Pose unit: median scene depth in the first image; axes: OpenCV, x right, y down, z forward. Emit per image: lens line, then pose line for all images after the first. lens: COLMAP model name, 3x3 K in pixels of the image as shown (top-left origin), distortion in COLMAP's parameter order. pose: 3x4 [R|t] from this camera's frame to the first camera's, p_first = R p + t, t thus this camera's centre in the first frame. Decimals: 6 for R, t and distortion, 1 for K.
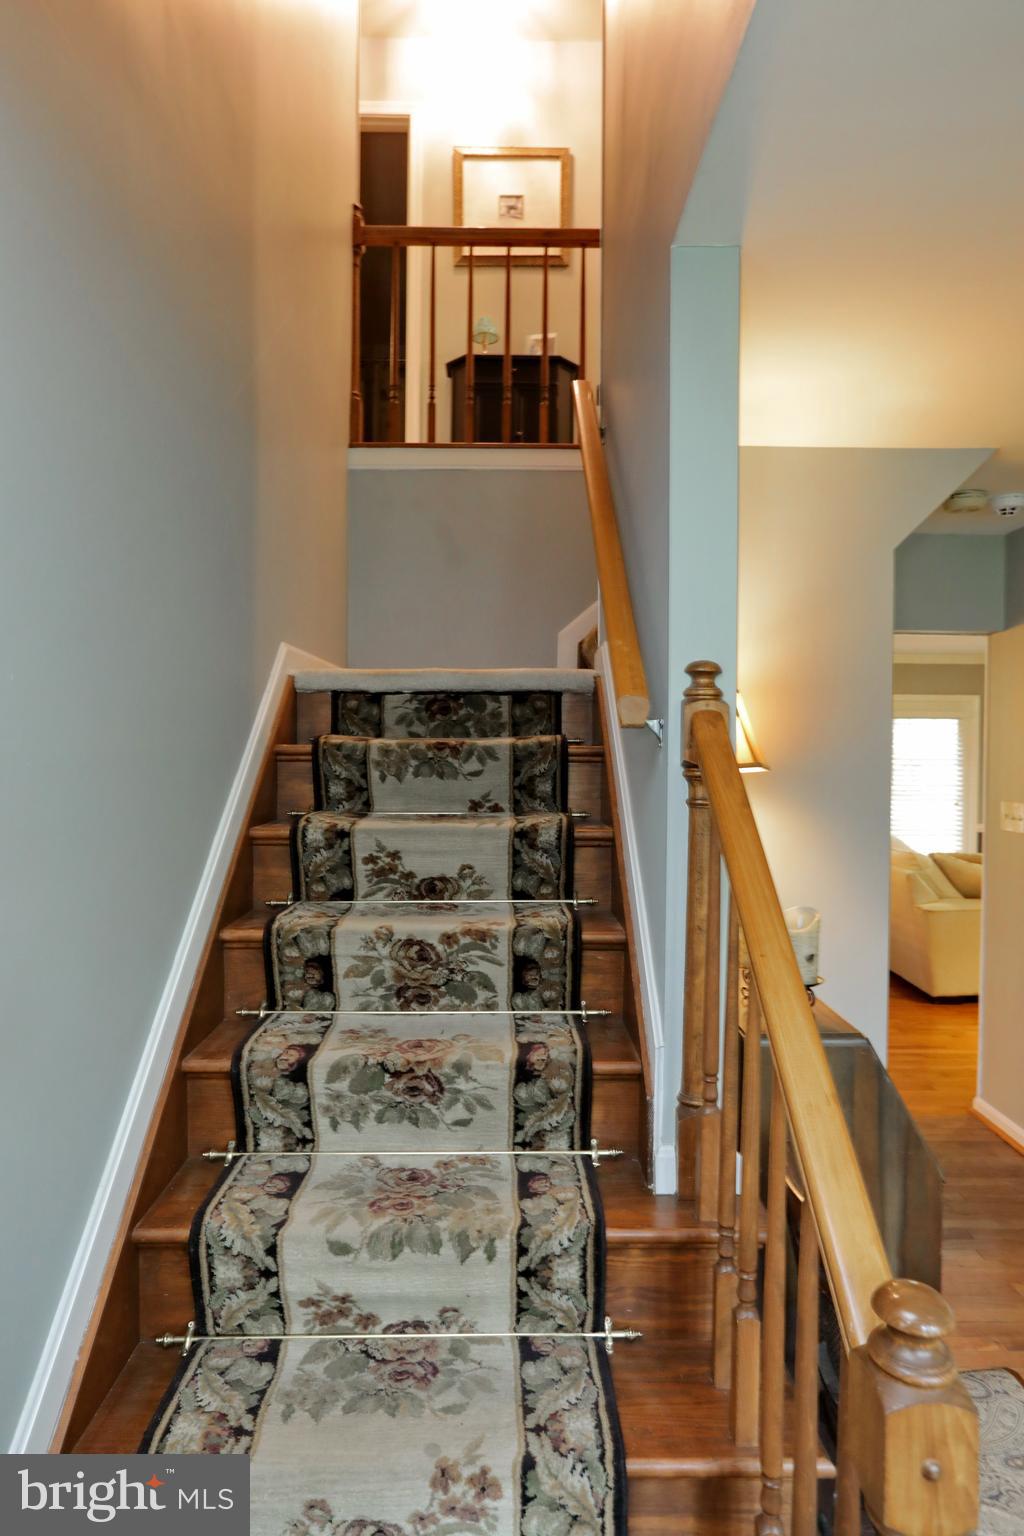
lens RADIAL K [[906.5, 0, 512.3], [0, 906.5, 794.8], [0, 0, 1]] dist [-0.002499, 0.034701]
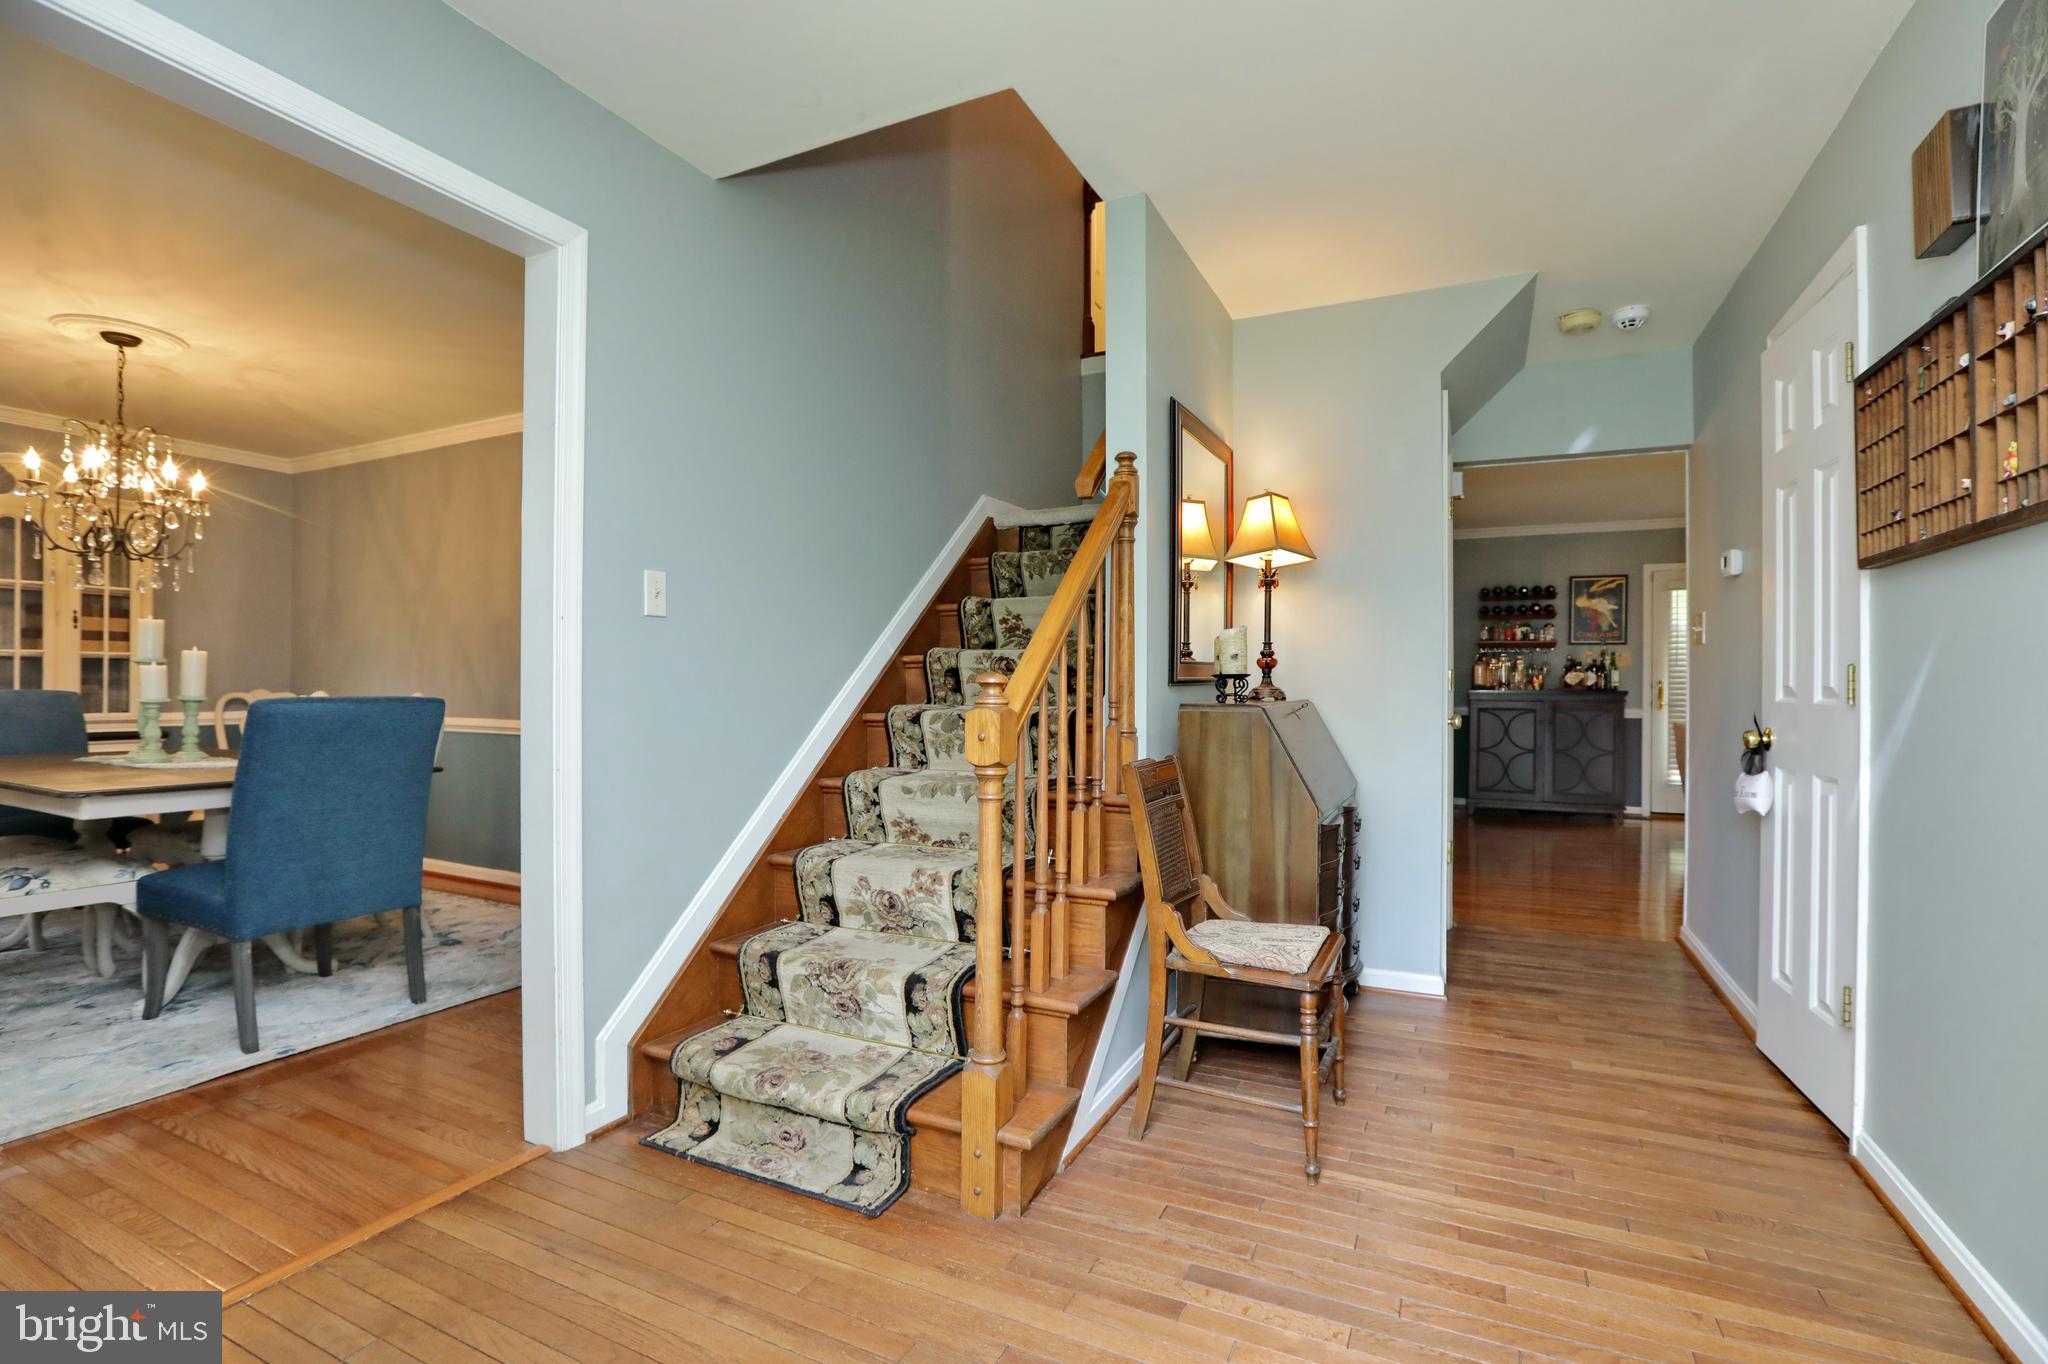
lens RADIAL K [[962.7, 0, 1024.0], [0, 962.7, 682.0], [0, 0, 1]] dist [-0.063404, 0.024236]
pose [[0.893243, -0.009721, -0.449469, 0.752333], [-0.017186, 0.998297, -0.055745, 0.330708], [0.449246, 0.057518, 0.891555, -0.523791]]
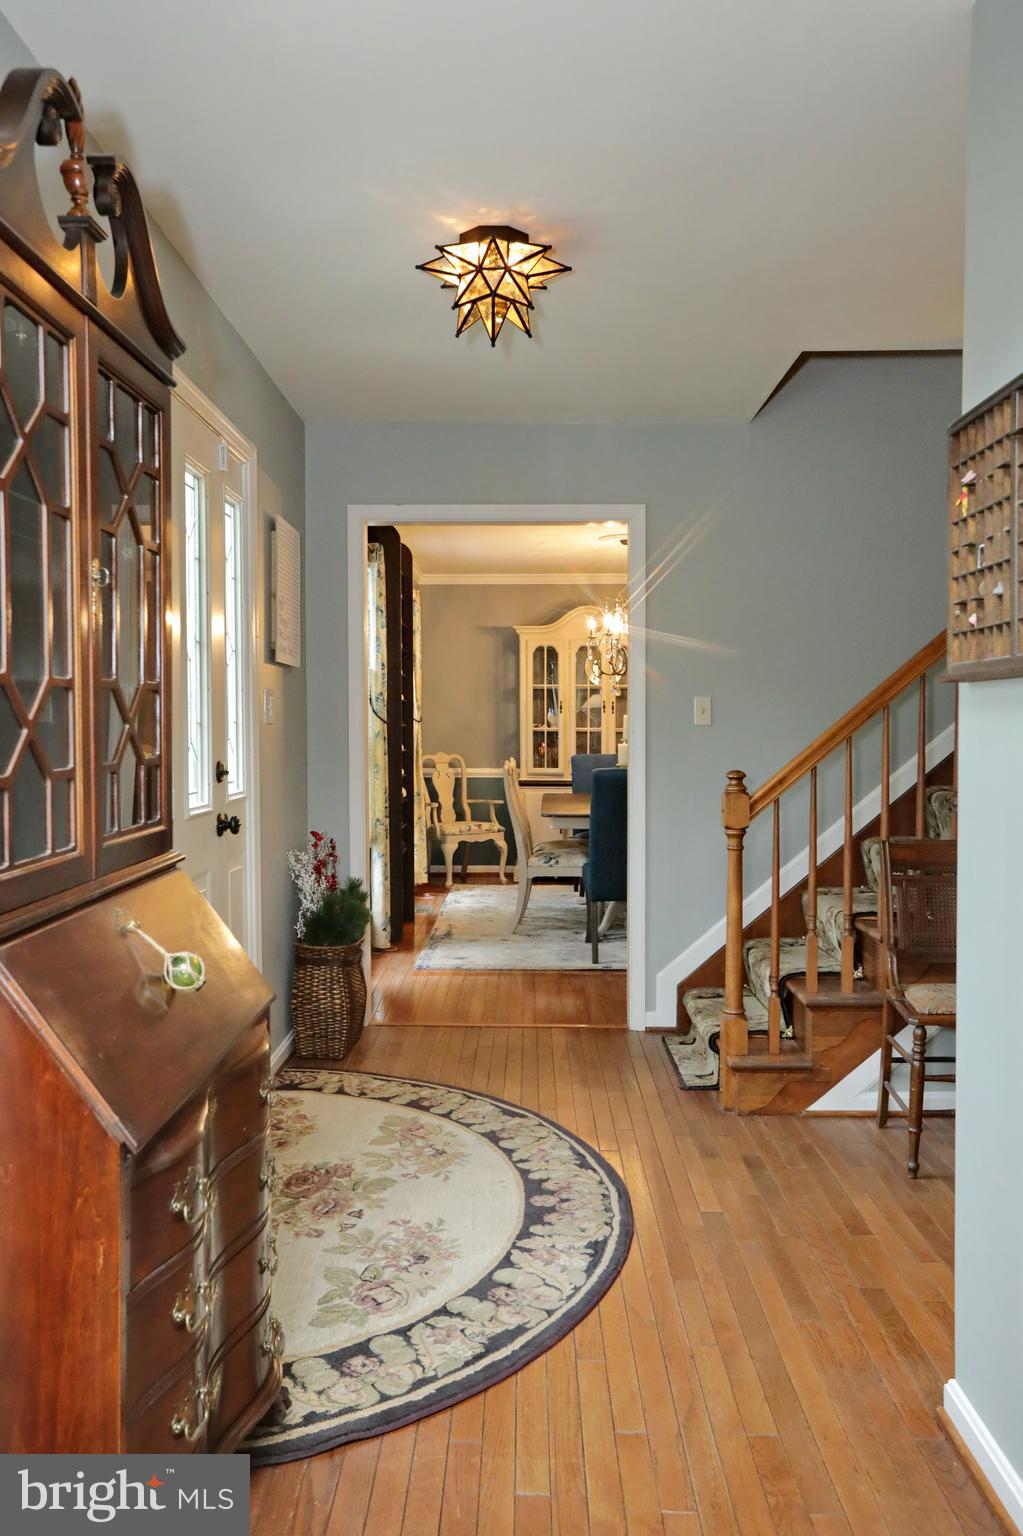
lens RADIAL K [[1204.8, 0, 511.5], [0, 1204.8, 768.0], [0, 0, 1]] dist [-0.016332, -0.004278]
pose [[-0.025071, 0.026402, -0.999337, 2.498614], [-0.052020, 0.998262, 0.027679, 0.209854], [0.998331, 0.052680, -0.023654, 0.109372]]
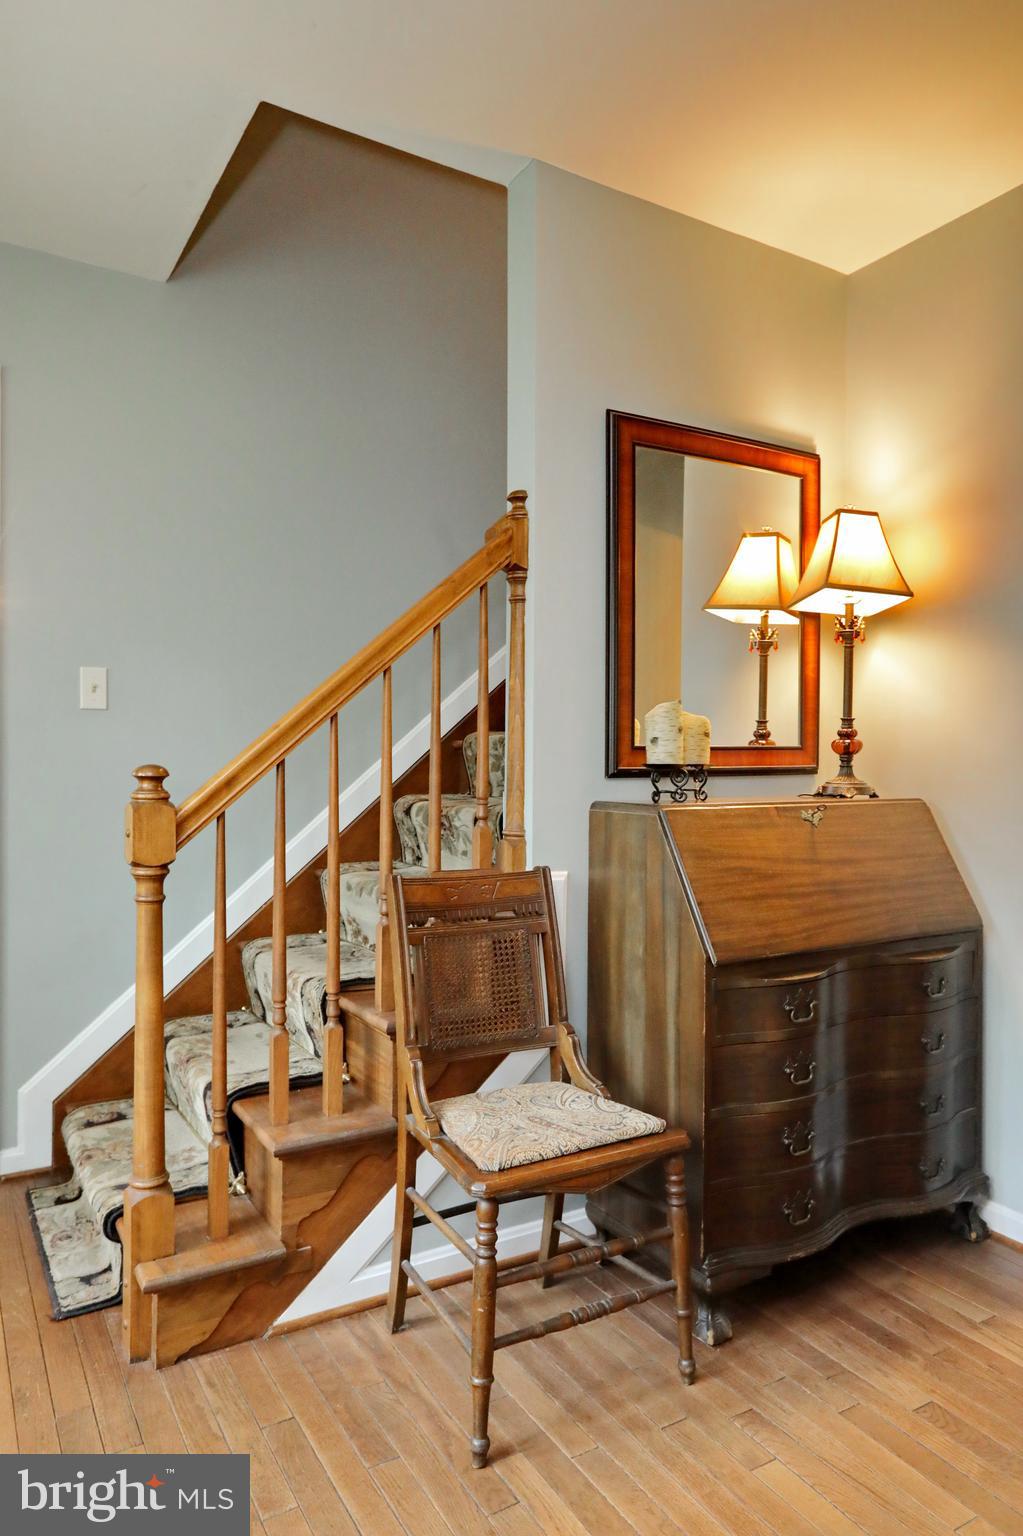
lens RADIAL K [[1011.9, 0, 511.5], [0, 1011.9, 768.0], [0, 0, 1]] dist [-0.006365, 0.006032]
pose [[0.493965, -0.001226, -0.869481, 1.369675], [-0.047725, 0.998453, -0.028522, 0.271864], [0.868171, 0.055585, 0.493142, 0.276612]]
